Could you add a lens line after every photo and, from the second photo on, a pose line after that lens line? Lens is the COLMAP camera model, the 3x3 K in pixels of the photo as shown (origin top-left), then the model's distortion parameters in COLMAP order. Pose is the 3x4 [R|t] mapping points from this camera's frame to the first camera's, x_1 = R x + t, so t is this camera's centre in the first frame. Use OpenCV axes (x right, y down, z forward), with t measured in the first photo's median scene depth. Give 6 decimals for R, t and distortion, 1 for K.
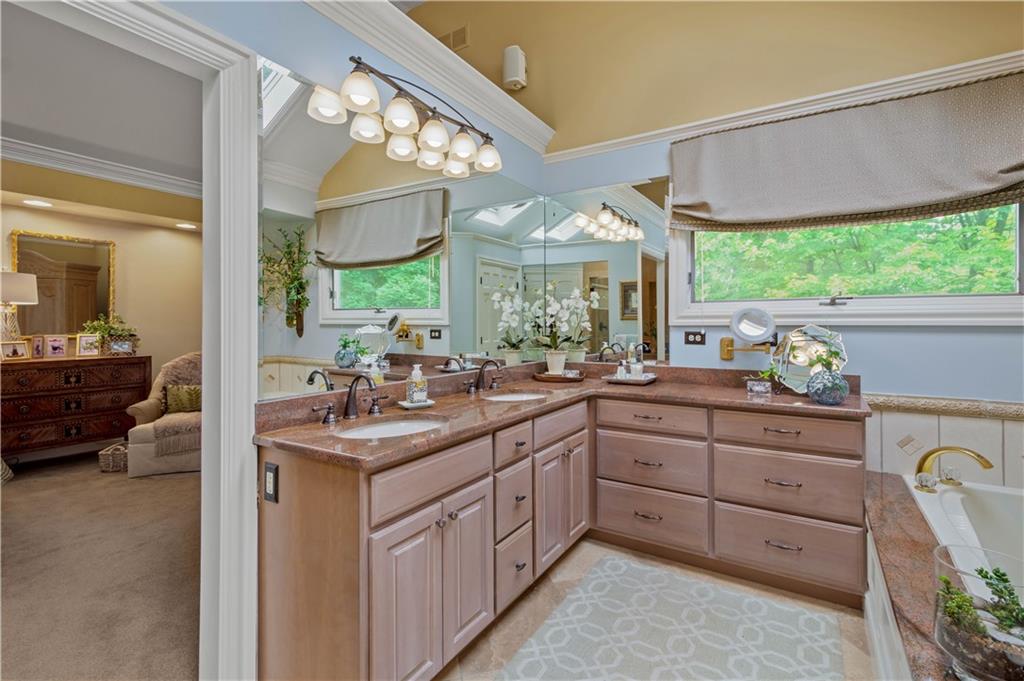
lens RADIAL K [[460.1, 0, 524.6], [0, 460.1, 324.2], [0, 0, 1]] dist [0.001681, -0.000344]
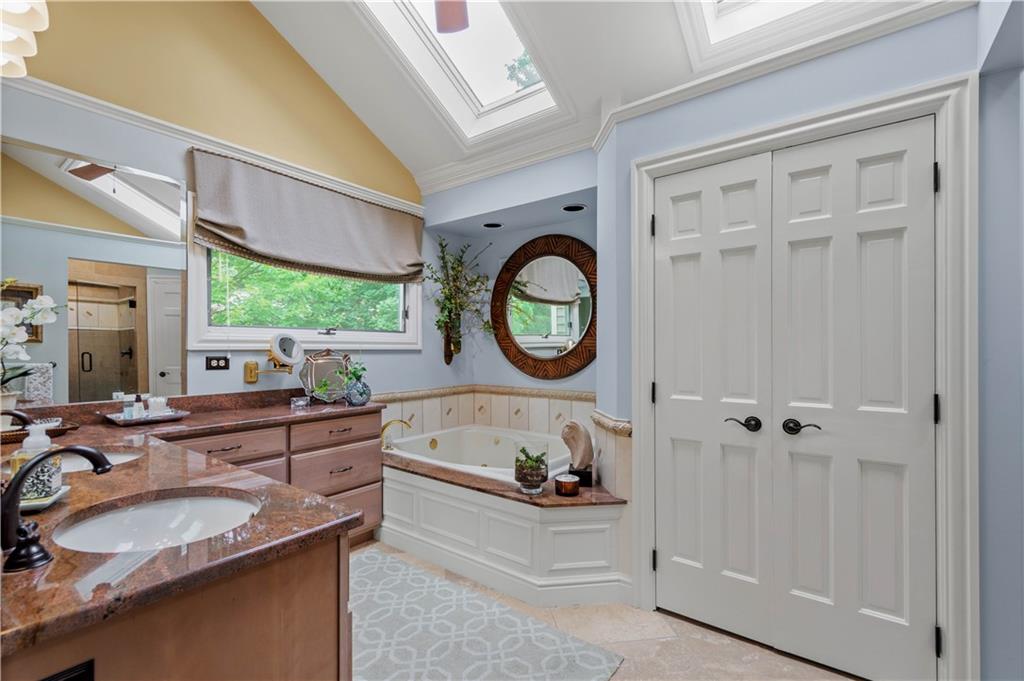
lens RADIAL K [[460.1, 0, 506.1], [0, 460.1, 346.8], [0, 0, 1]] dist [0.001681, -0.000344]
pose [[0.095036, 0.003313, 0.995468, -0.606742], [-0.000798, 0.999994, -0.003252, -0.001408], [-0.995474, -0.000485, 0.095038, 0.354596]]
